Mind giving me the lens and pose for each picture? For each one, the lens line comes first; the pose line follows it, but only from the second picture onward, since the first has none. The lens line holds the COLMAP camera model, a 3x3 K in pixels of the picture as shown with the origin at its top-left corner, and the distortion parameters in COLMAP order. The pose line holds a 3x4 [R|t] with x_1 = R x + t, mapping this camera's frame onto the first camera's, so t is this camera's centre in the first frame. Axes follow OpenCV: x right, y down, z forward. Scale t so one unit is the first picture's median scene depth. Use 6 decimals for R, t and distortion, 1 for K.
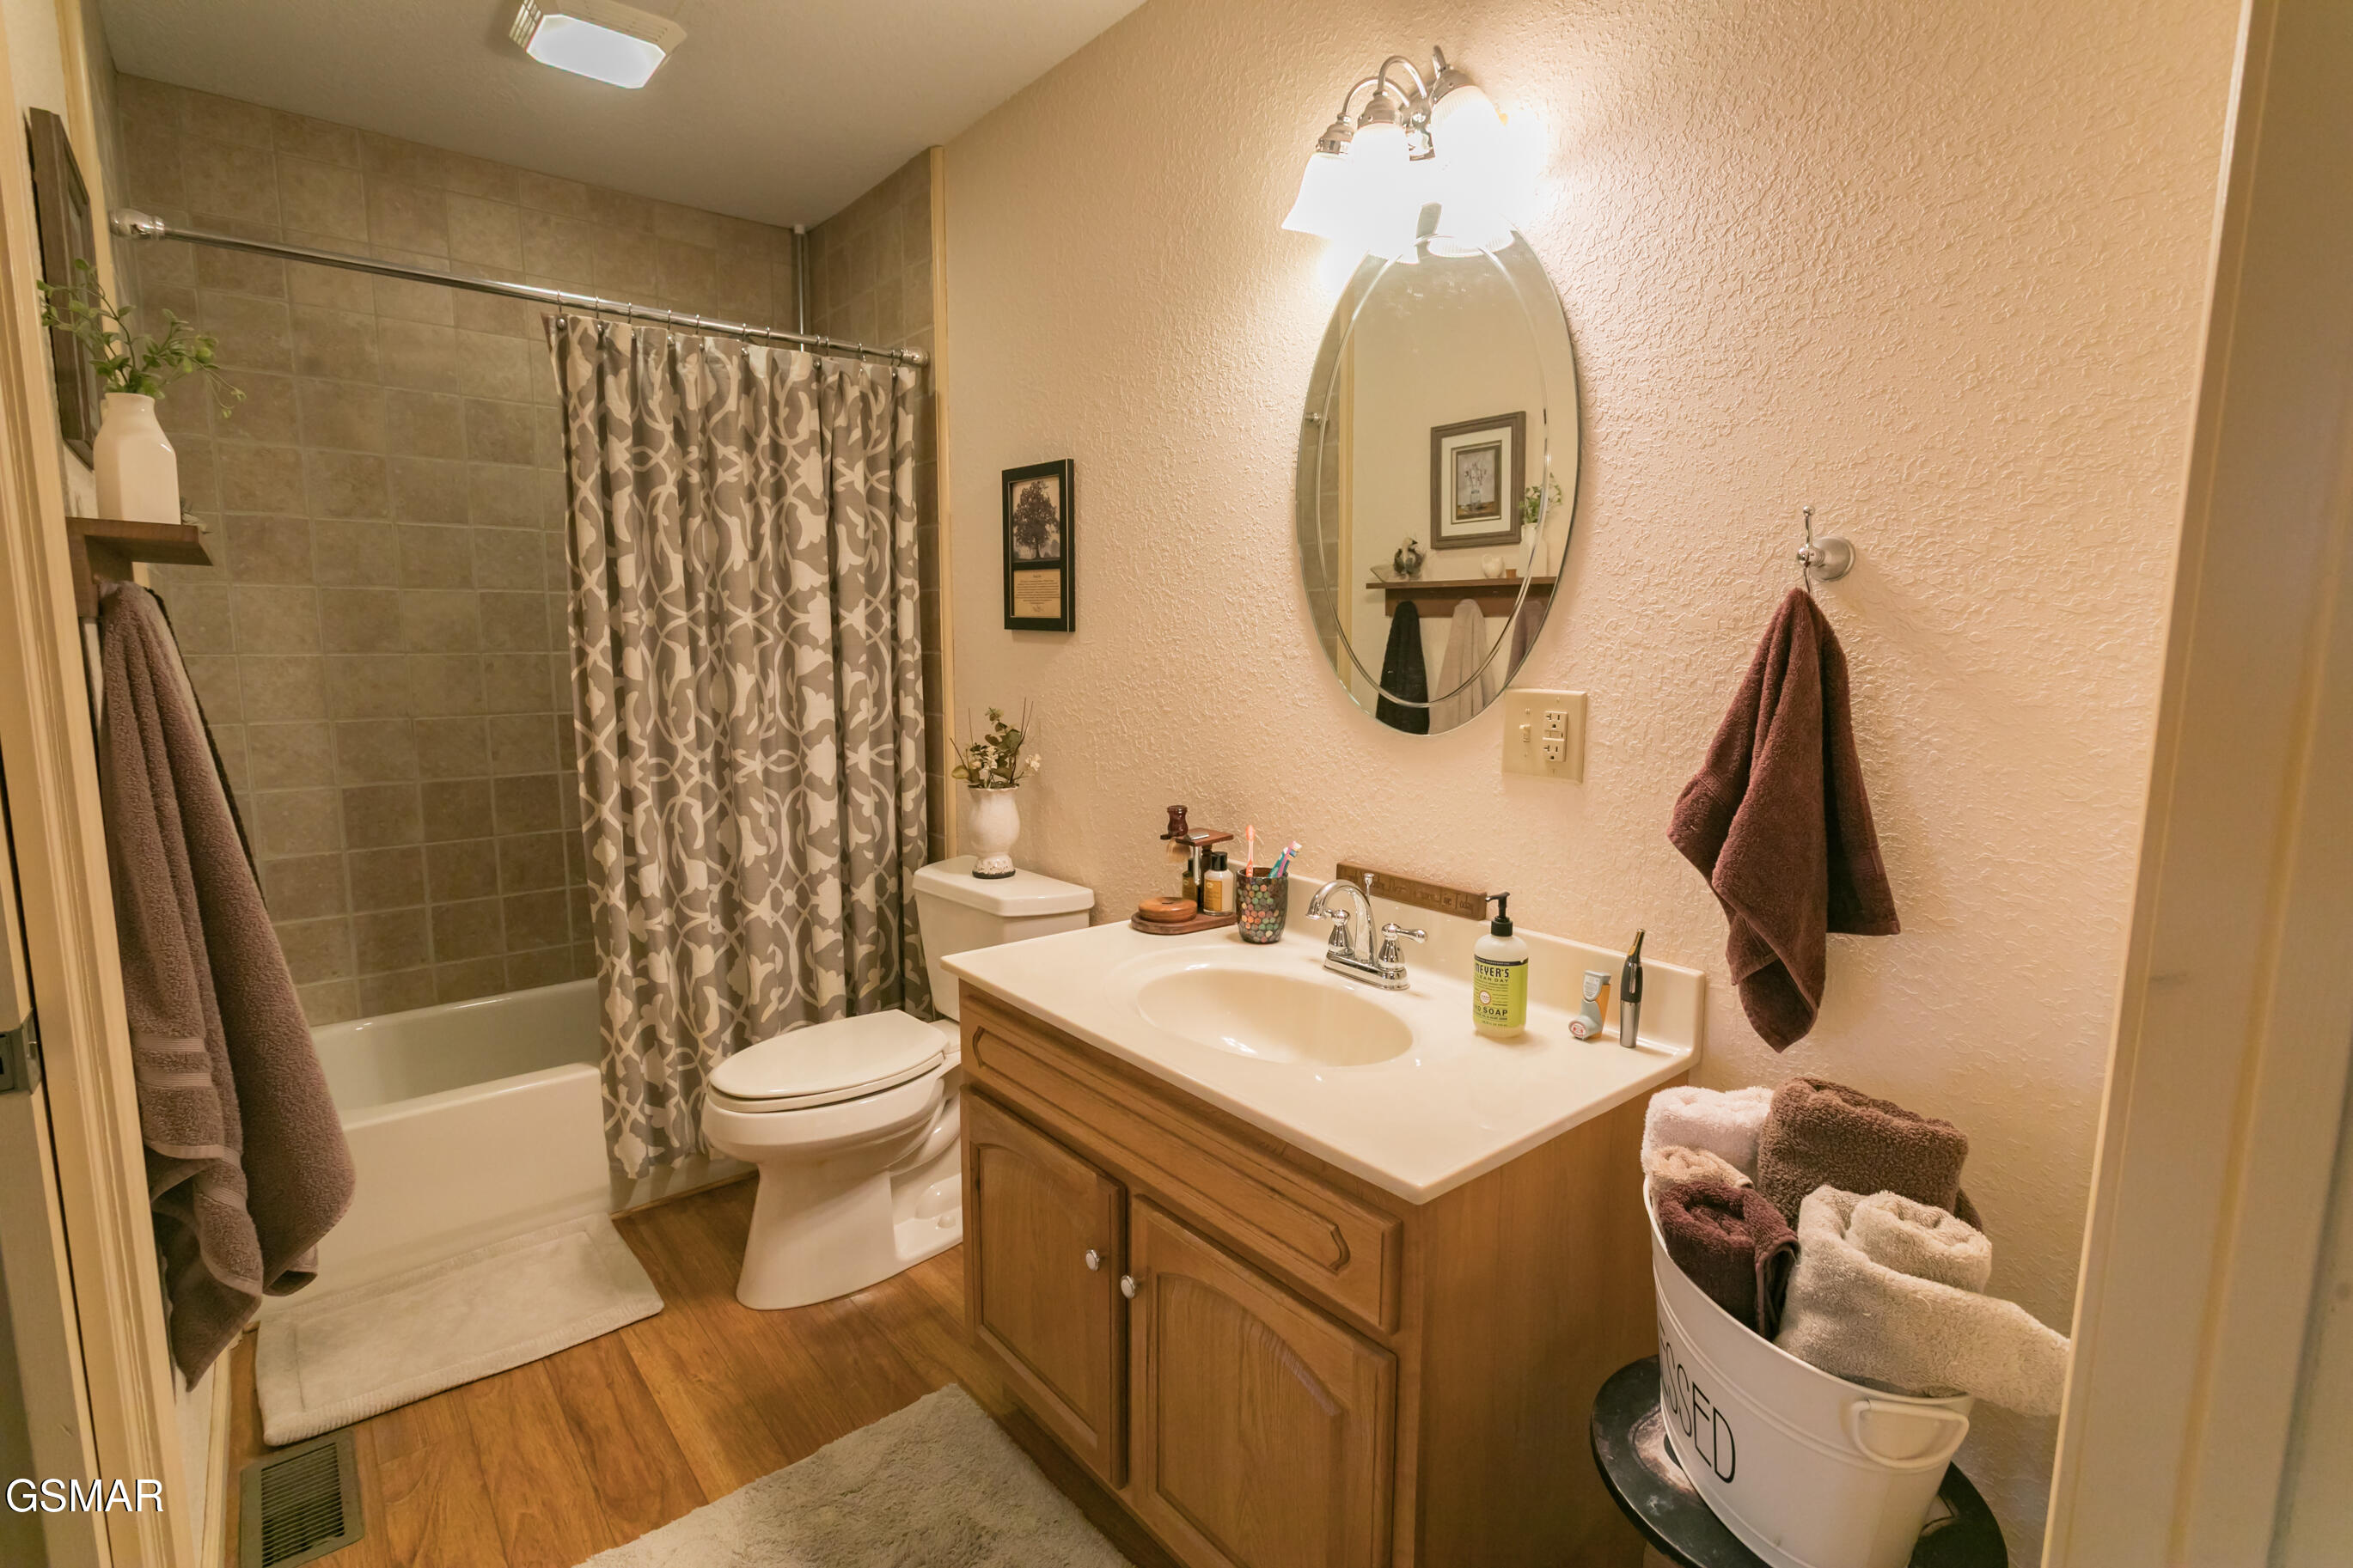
lens RADIAL K [[1108.3, 0, 1180.7], [0, 1108.3, 781.0], [0, 0, 1]] dist [-0.001750, 0.003693]
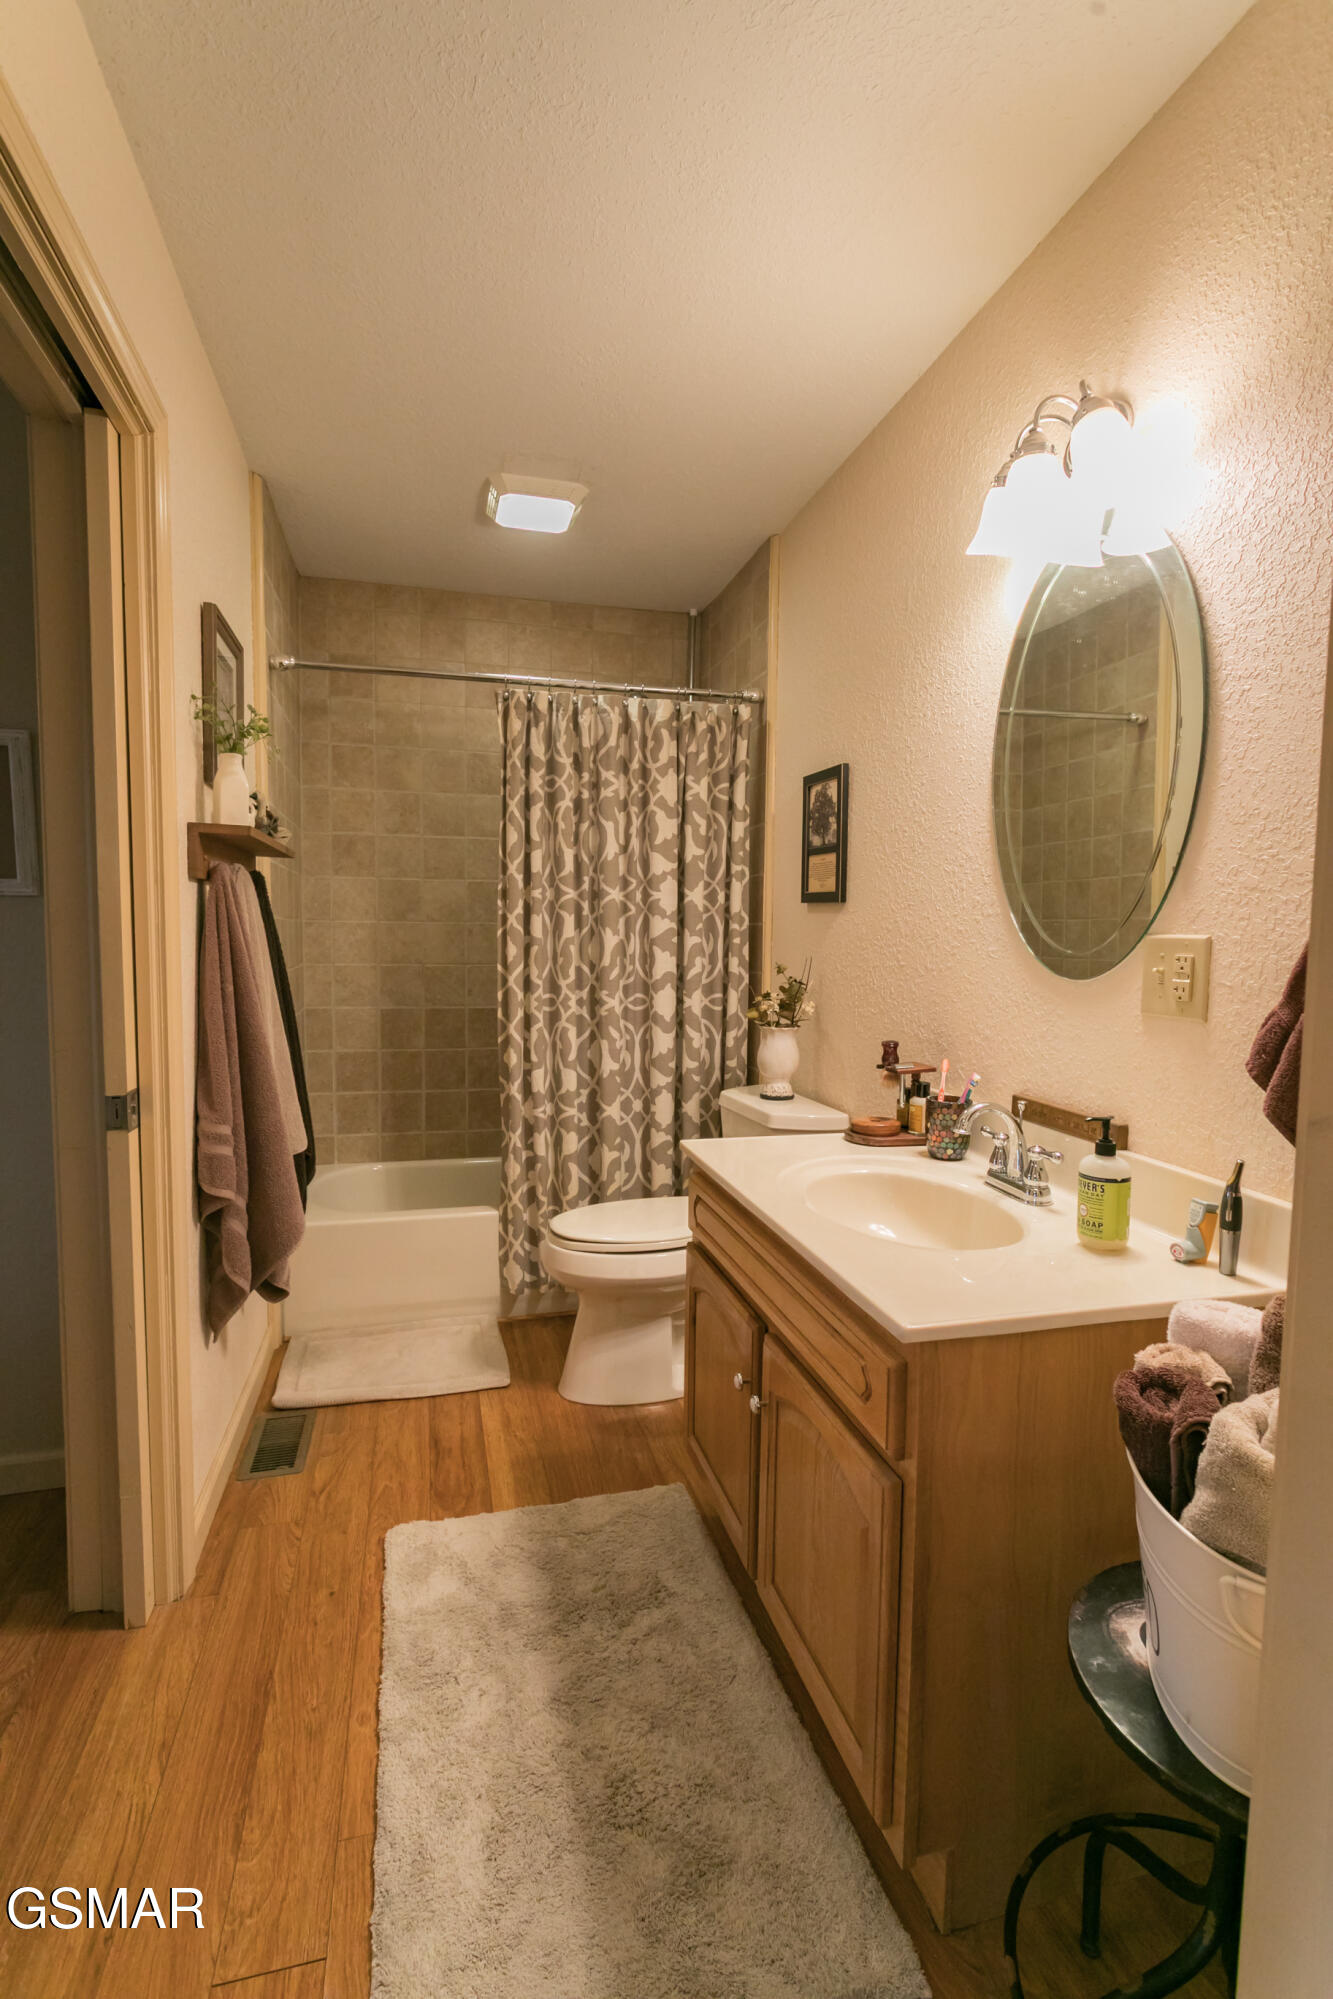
lens RADIAL K [[941.6, 0, 665.5], [0, 941.6, 999.2], [0, 0, 1]] dist [-0.001750, 0.003693]
pose [[0.905957, 0.037736, -0.421684, 0.183725], [-0.063721, 0.996827, -0.047695, 0.037726], [0.418546, 0.070079, 0.905488, -0.019385]]
